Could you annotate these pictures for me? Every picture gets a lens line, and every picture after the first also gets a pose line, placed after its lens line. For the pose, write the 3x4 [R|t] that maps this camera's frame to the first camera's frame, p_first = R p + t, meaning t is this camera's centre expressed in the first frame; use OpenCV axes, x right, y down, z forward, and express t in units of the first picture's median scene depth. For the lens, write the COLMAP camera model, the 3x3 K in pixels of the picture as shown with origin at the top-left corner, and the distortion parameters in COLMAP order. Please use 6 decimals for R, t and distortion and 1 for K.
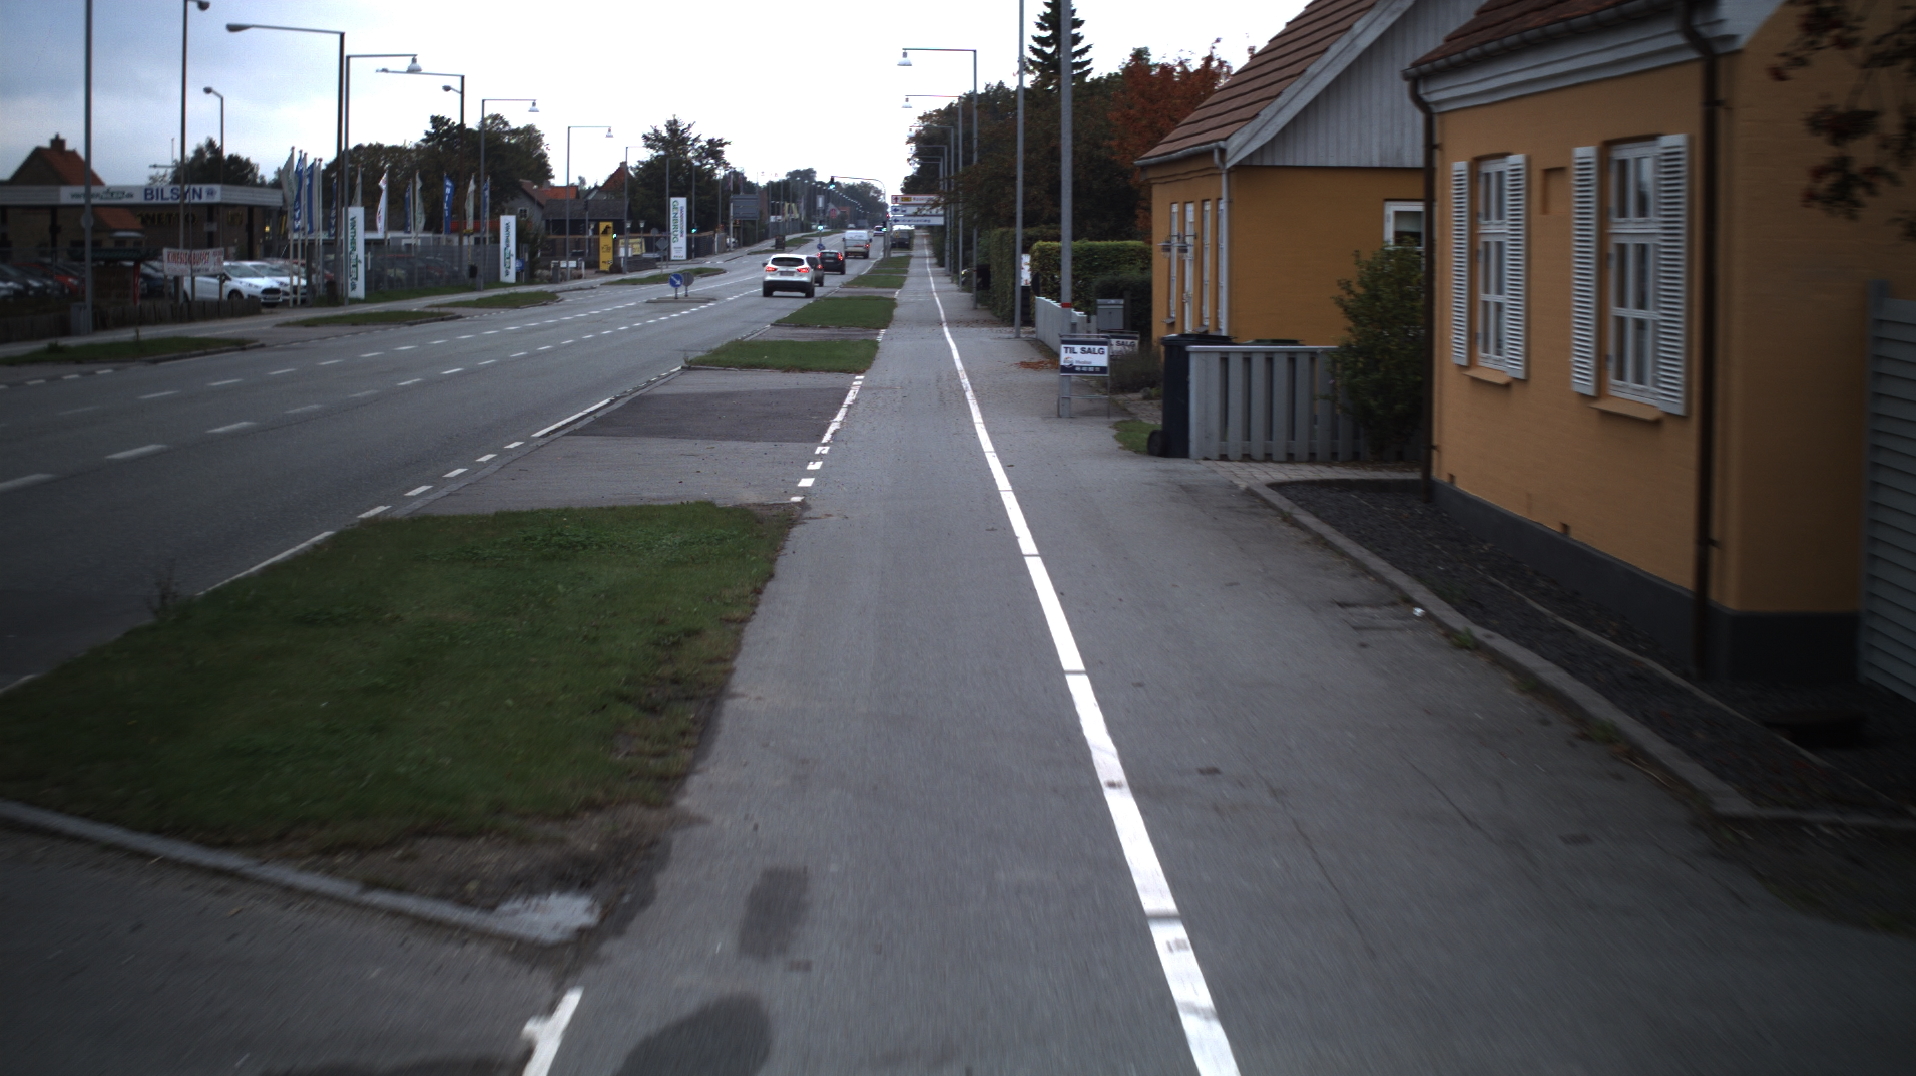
lens RADIAL K [[3600.7, 0, 958.0], [0, 3600.7, 538.0], [0, 0, 1]] dist [-0.271322, 0.383858]
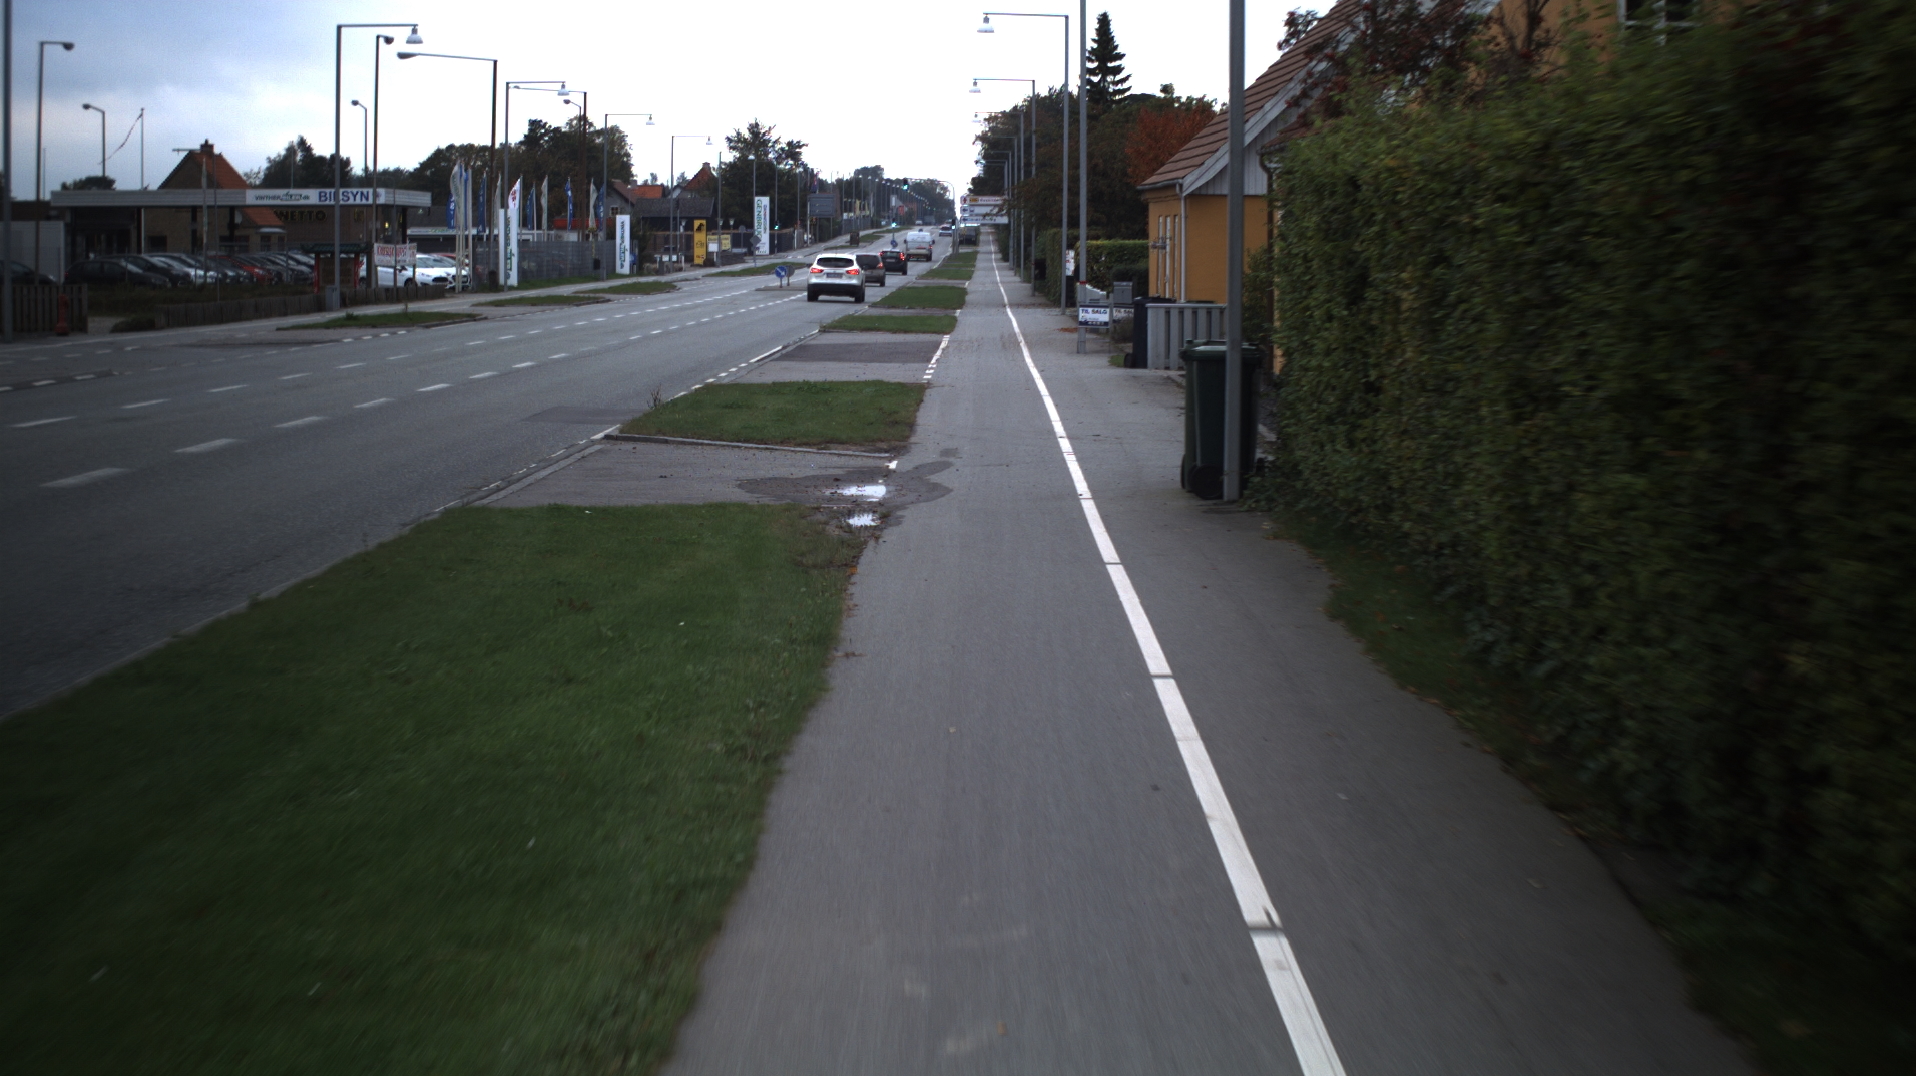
lens RADIAL K [[3600.7, 0, 958.0], [0, 3600.7, 538.0], [0, 0, 1]] dist [-0.271322, 0.383858]
pose [[0.999835, 0.002867, -0.017923, 0.001075], [-0.002845, 0.999995, 0.001239, 0.012239], [0.017927, -0.001188, 0.999839, -0.155463]]
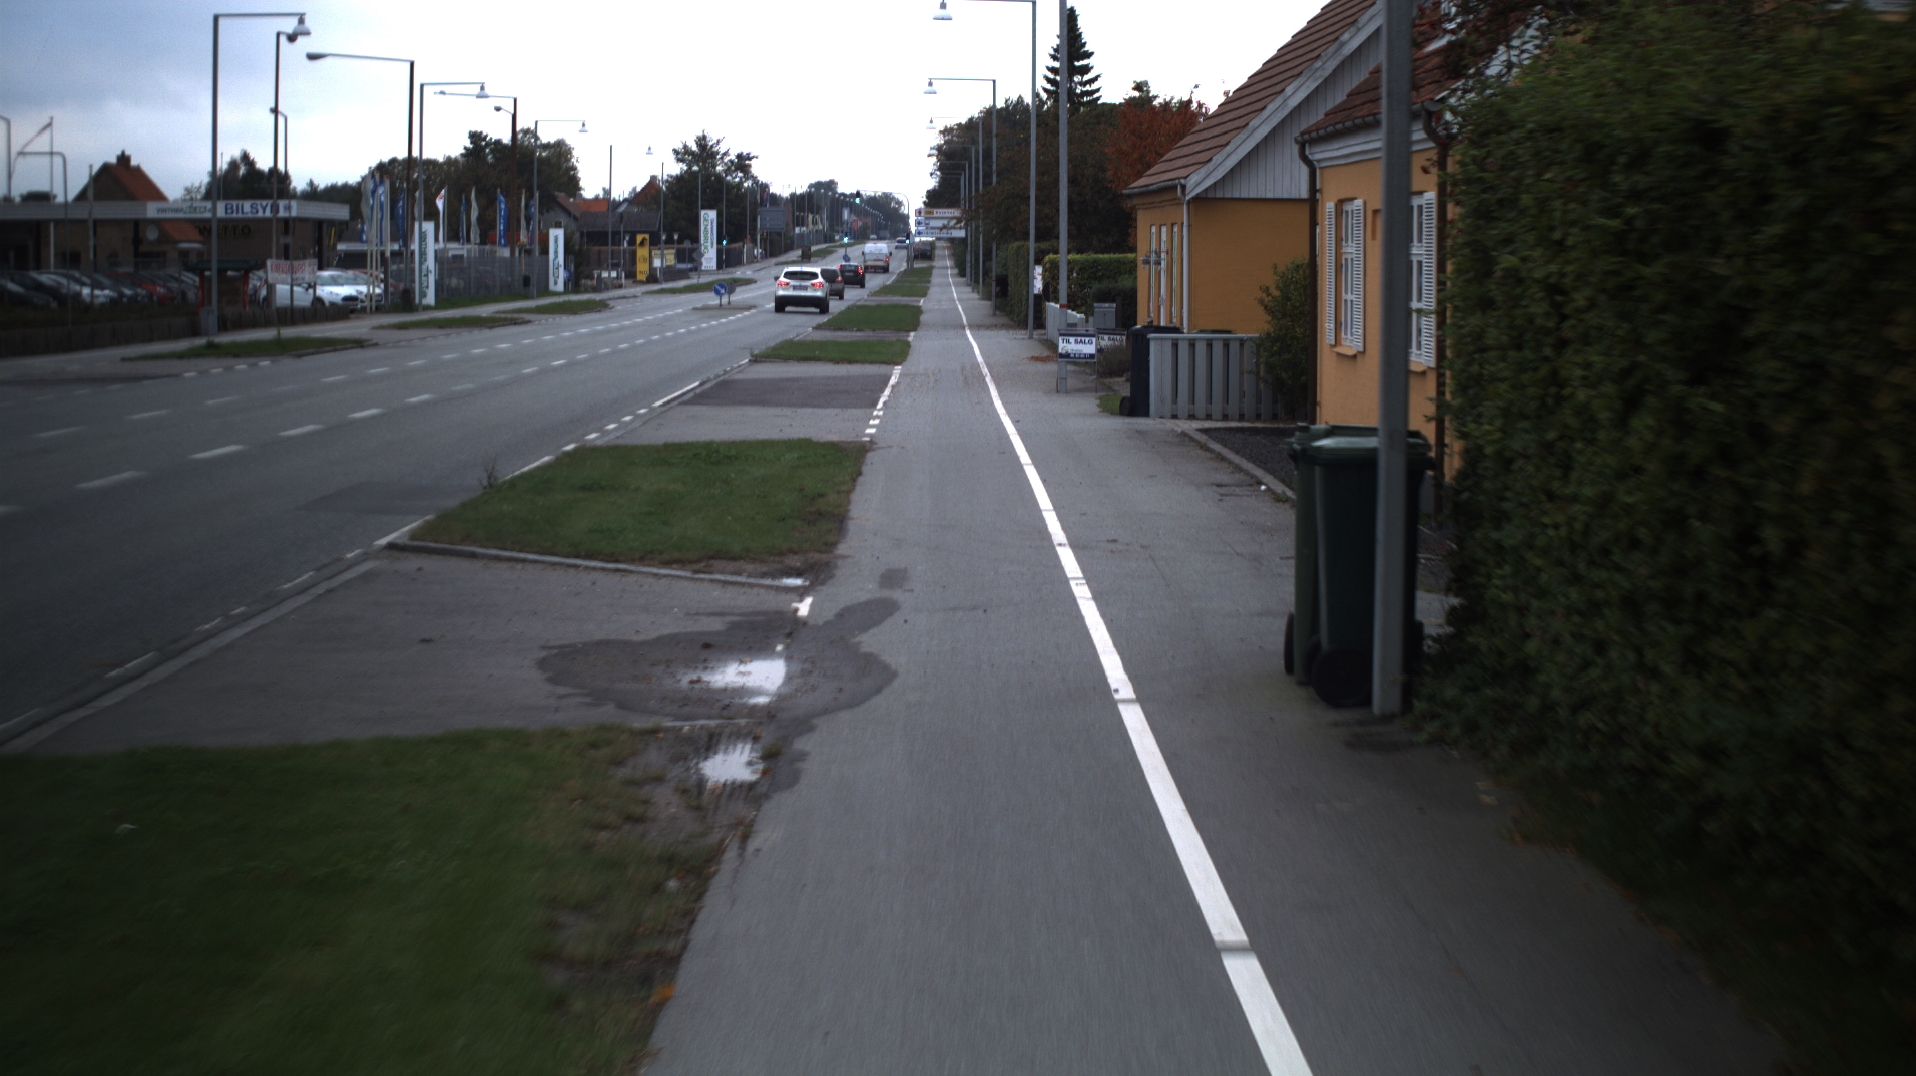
lens RADIAL K [[3600.7, 0, 958.0], [0, 3600.7, 538.0], [0, 0, 1]] dist [-0.271322, 0.383858]
pose [[0.999984, 0.000339, -0.005631, -0.000078], [-0.000356, 0.999996, -0.002888, 0.005953], [0.005630, 0.002890, 0.999980, -0.077824]]
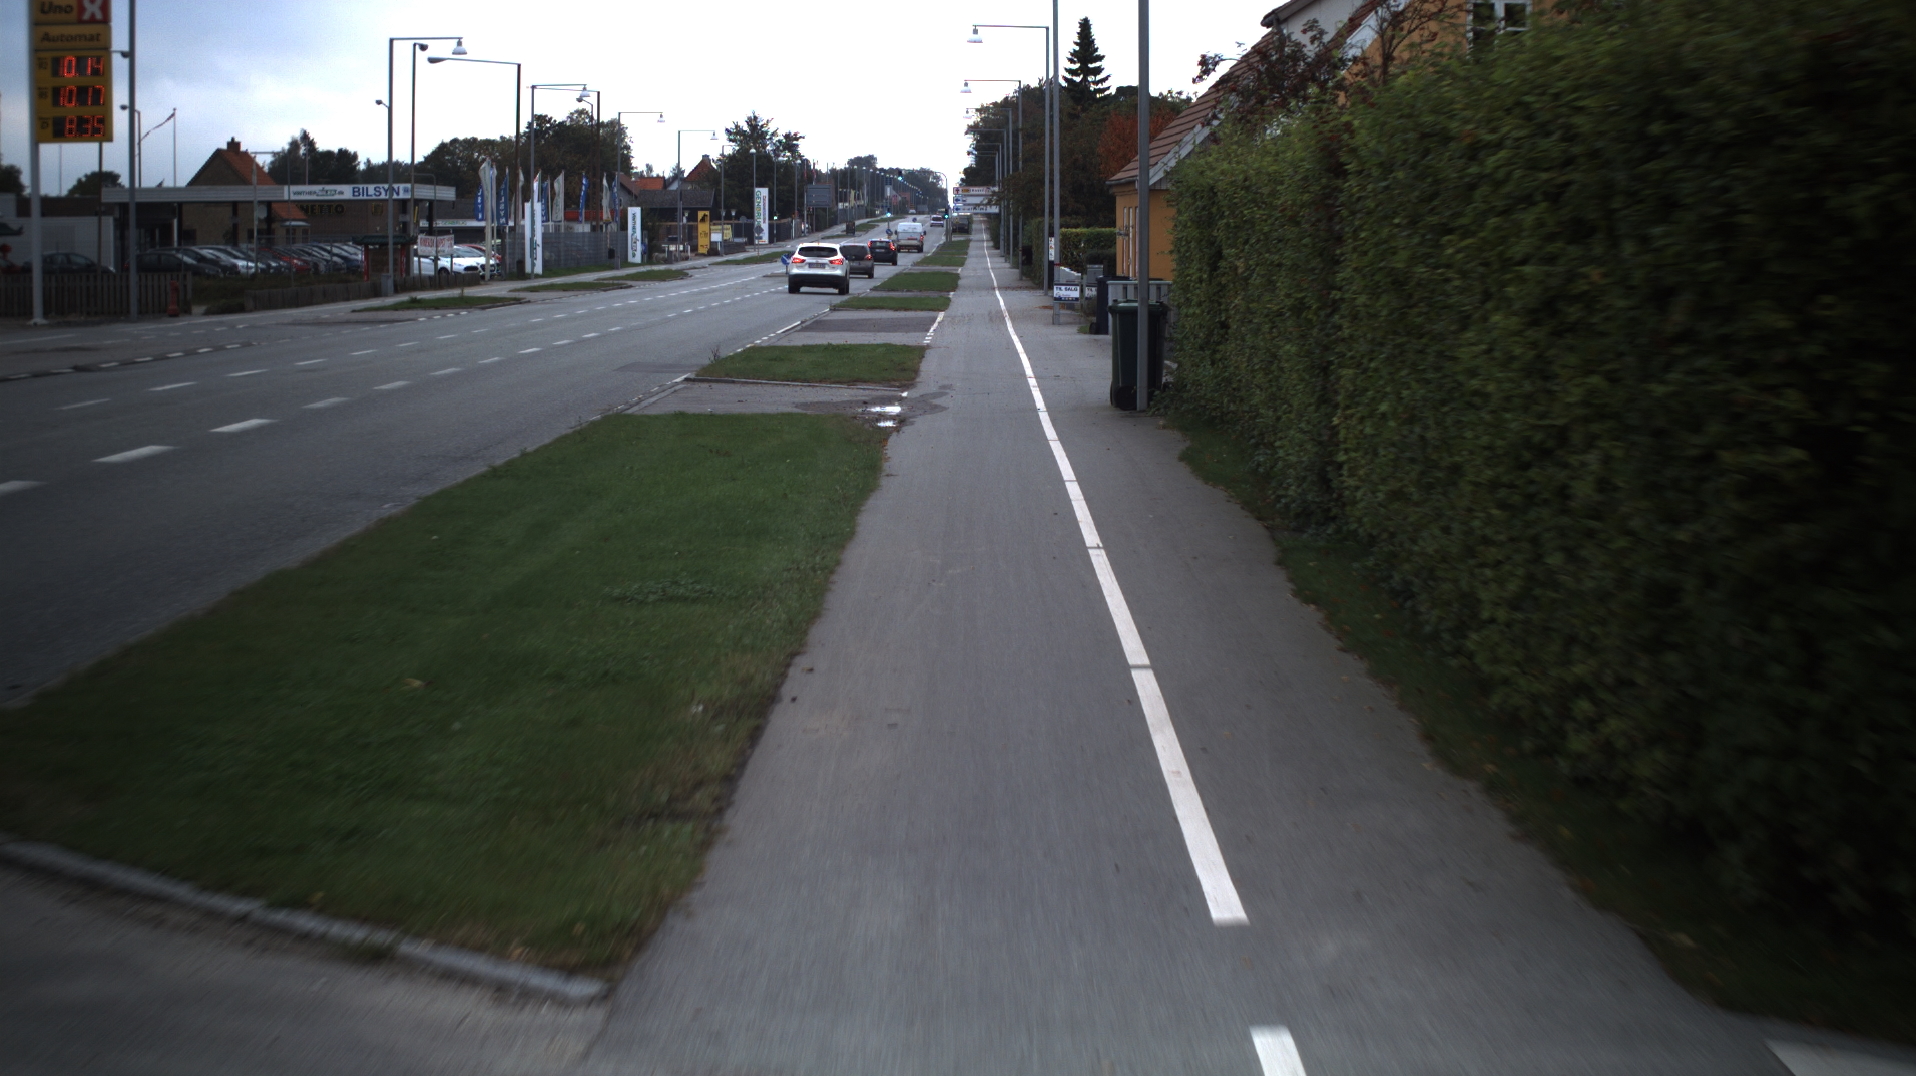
lens RADIAL K [[3600.7, 0, 958.0], [0, 3600.7, 538.0], [0, 0, 1]] dist [-0.271322, 0.383858]
pose [[0.999858, -0.003484, -0.016516, 0.002467], [0.003558, 0.999984, 0.004451, 0.018456], [0.016501, -0.004509, 0.999854, -0.232960]]
